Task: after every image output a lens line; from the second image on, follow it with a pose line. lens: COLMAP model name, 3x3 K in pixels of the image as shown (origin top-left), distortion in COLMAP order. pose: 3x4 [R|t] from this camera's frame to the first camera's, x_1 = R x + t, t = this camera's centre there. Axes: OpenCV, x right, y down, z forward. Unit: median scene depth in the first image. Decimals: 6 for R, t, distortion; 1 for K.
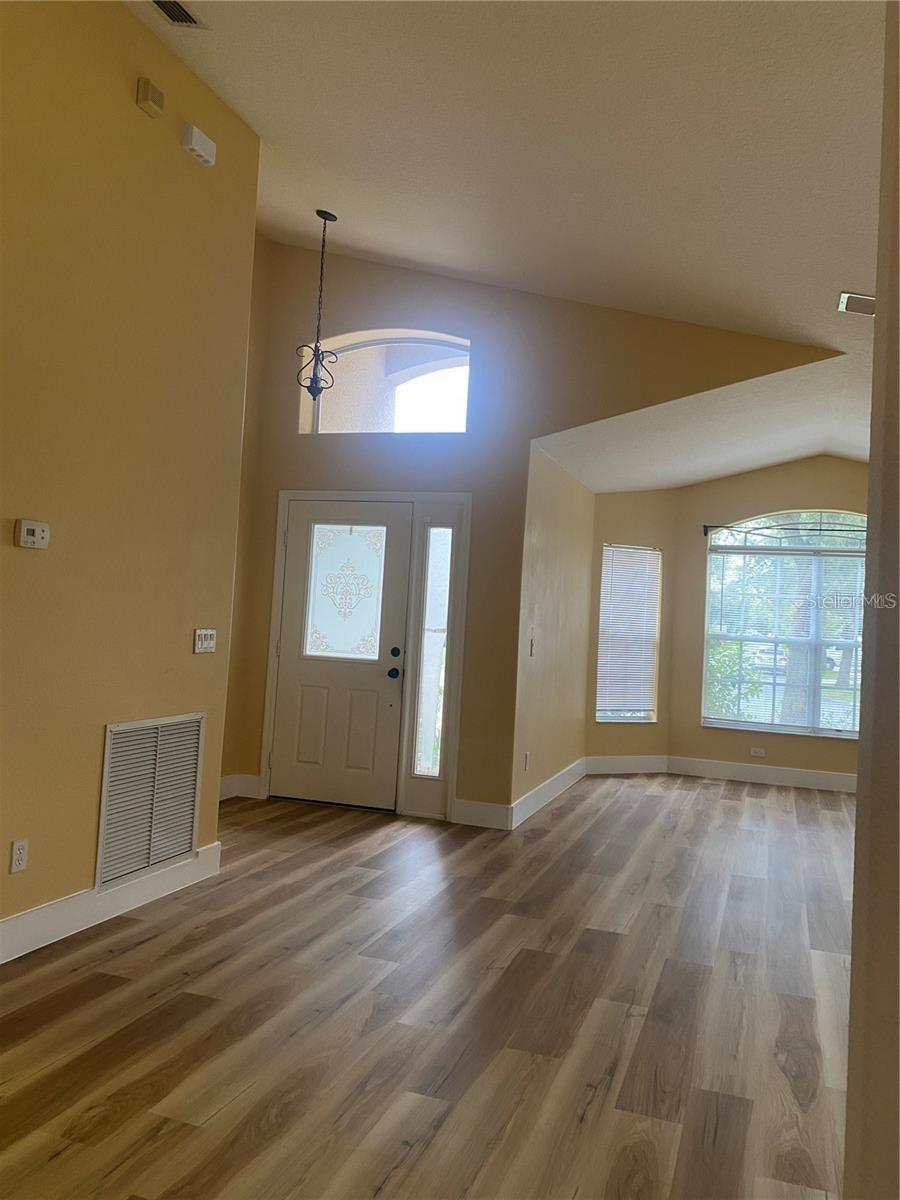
lens RADIAL K [[931.0, 0, 462.5], [0, 931.0, 566.2], [0, 0, 1]] dist [0.036138, -0.033362]
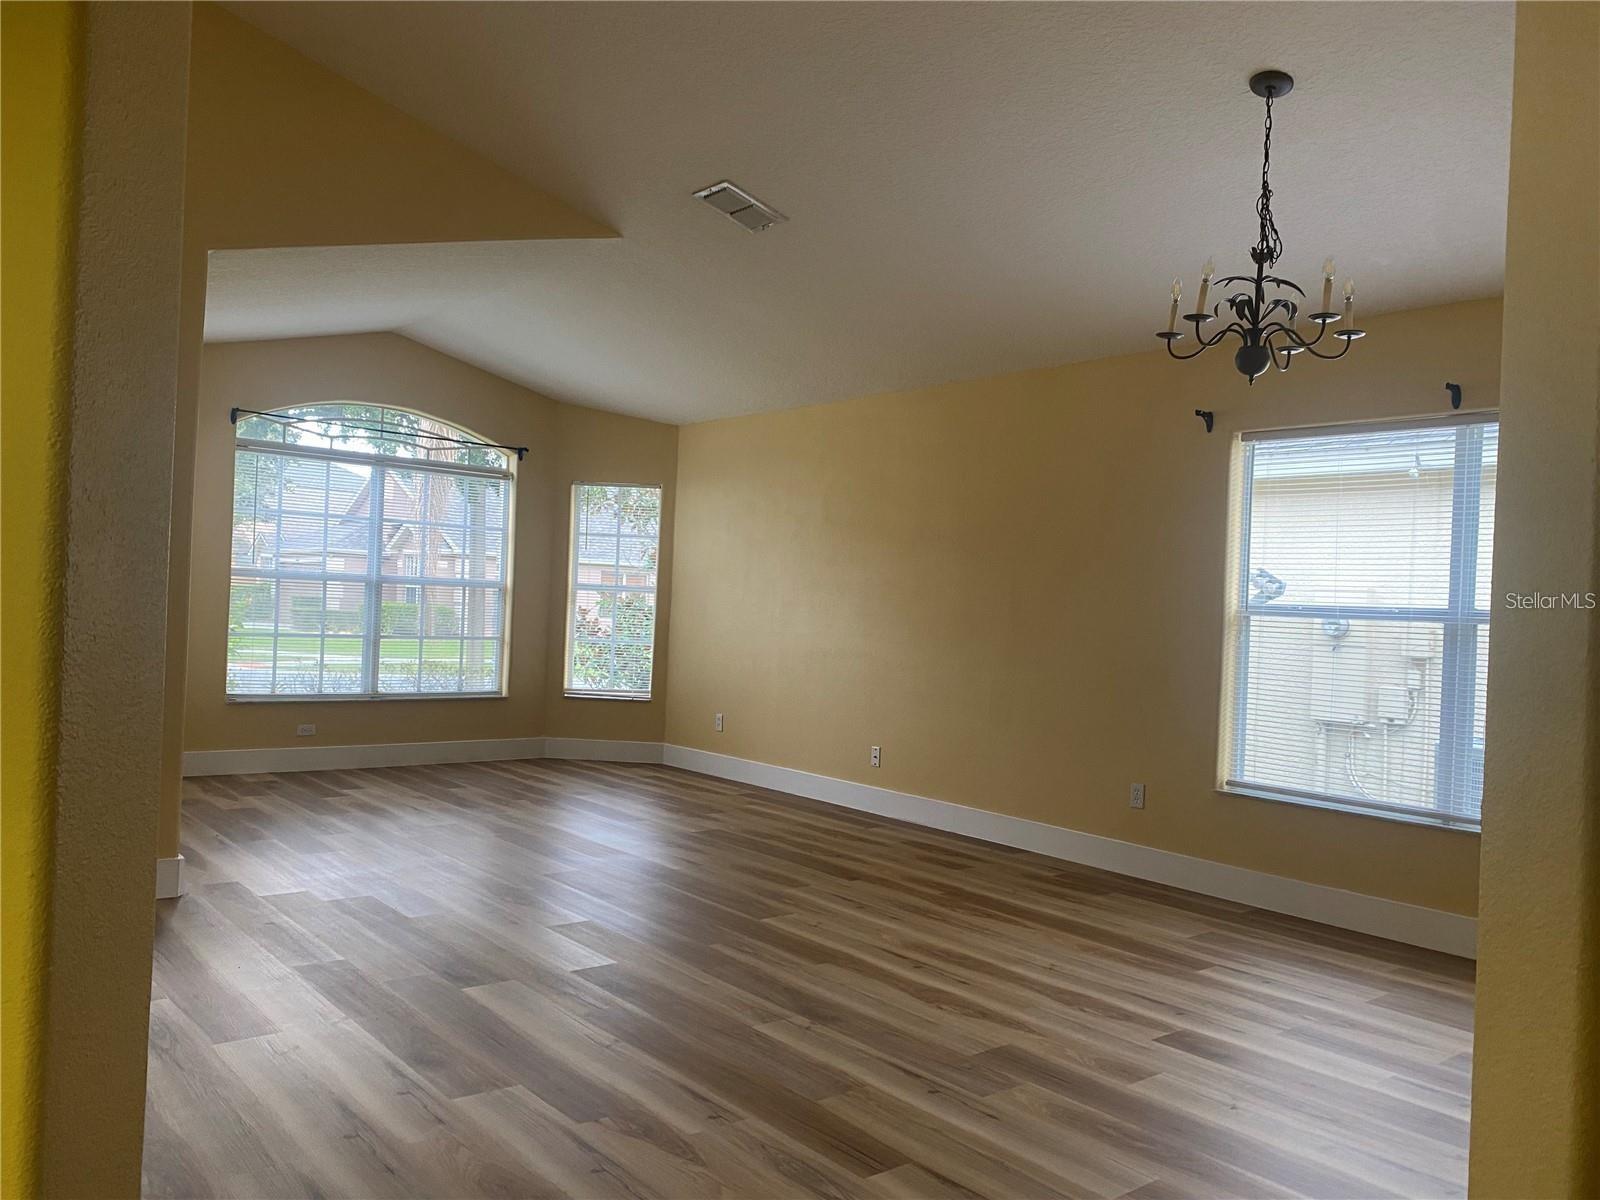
lens RADIAL K [[1241.3, 0, 798.3], [0, 1241.3, 595.0], [0, 0, 1]] dist [0.036138, -0.033362]
pose [[0.512999, -0.021990, 0.858108, -0.778921], [-0.068063, 0.995482, 0.066200, 0.008755], [-0.855687, -0.092366, 0.509184, 0.451325]]
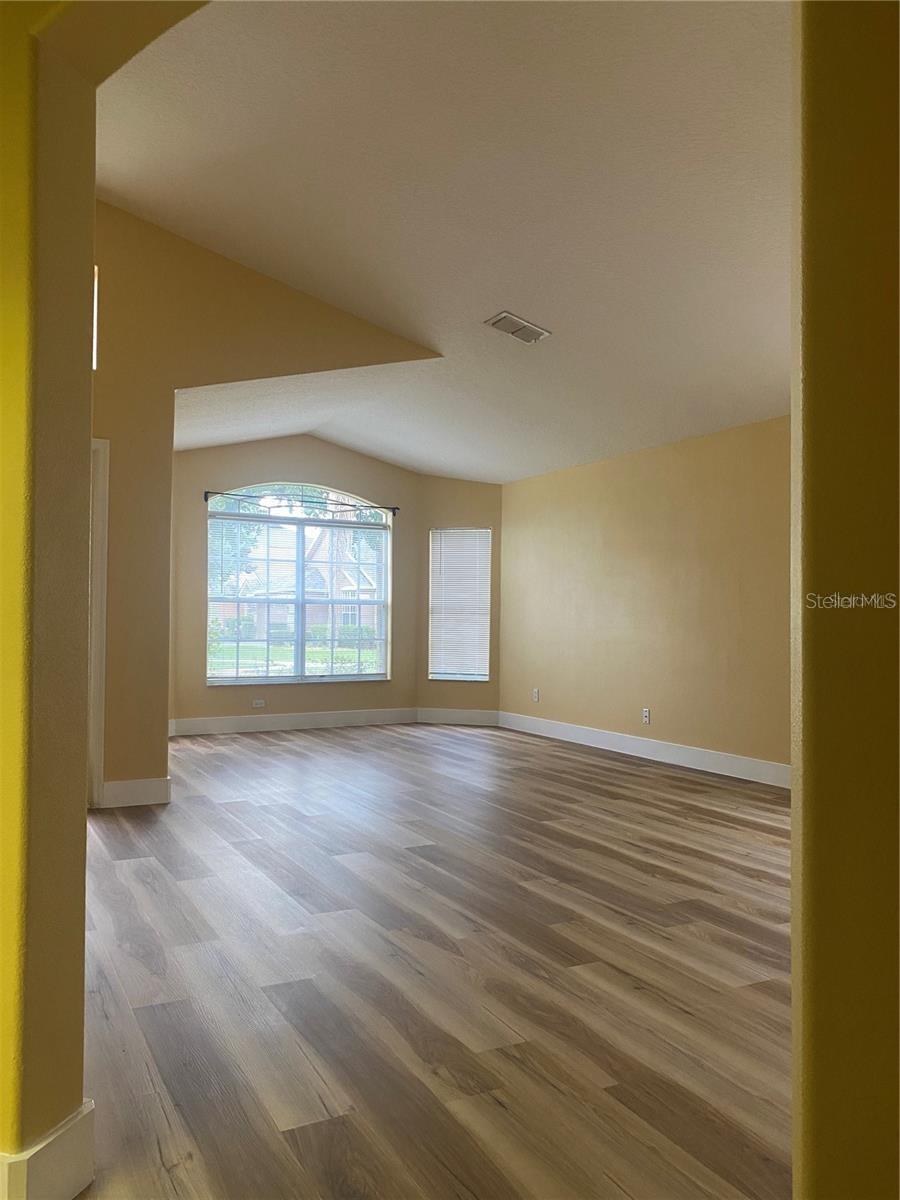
lens RADIAL K [[931.0, 0, 452.2], [0, 931.0, 601.3], [0, 0, 1]] dist [0.036138, -0.033362]
pose [[0.669607, -0.030734, 0.742080, -0.812124], [-0.019513, 0.998071, 0.058943, 0.028129], [-0.742459, -0.053949, 0.667715, 0.279824]]
